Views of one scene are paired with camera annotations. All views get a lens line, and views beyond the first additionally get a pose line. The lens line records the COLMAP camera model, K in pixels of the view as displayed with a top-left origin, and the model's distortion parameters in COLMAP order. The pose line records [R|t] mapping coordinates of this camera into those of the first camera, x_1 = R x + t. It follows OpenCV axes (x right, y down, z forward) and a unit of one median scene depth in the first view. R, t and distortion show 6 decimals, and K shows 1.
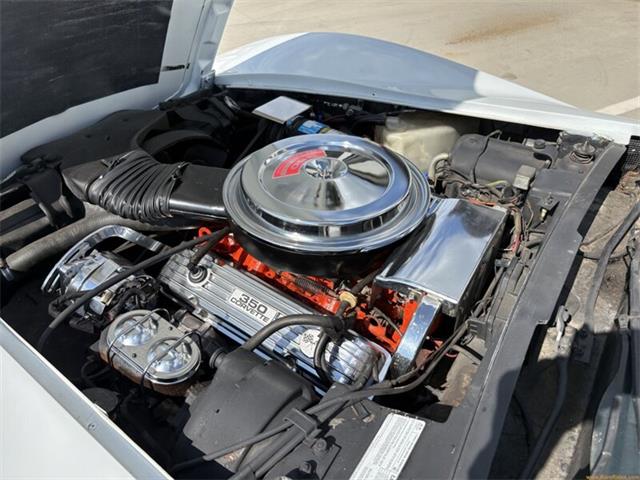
lens RADIAL K [[487.6, 0, 318.6], [0, 487.6, 240.1], [0, 0, 1]] dist [0.040724, -0.051090]
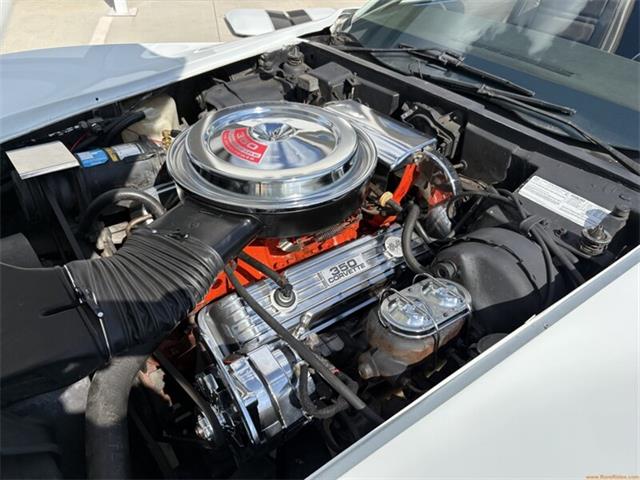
lens RADIAL K [[487.6, 0, 318.6], [0, 487.6, 240.1], [0, 0, 1]] dist [0.040724, -0.051090]
pose [[0.309316, -0.584916, 0.749798, -0.584719], [0.587208, 0.737670, 0.333212, -0.182515], [-0.748004, 0.337219, 0.571641, 0.312794]]
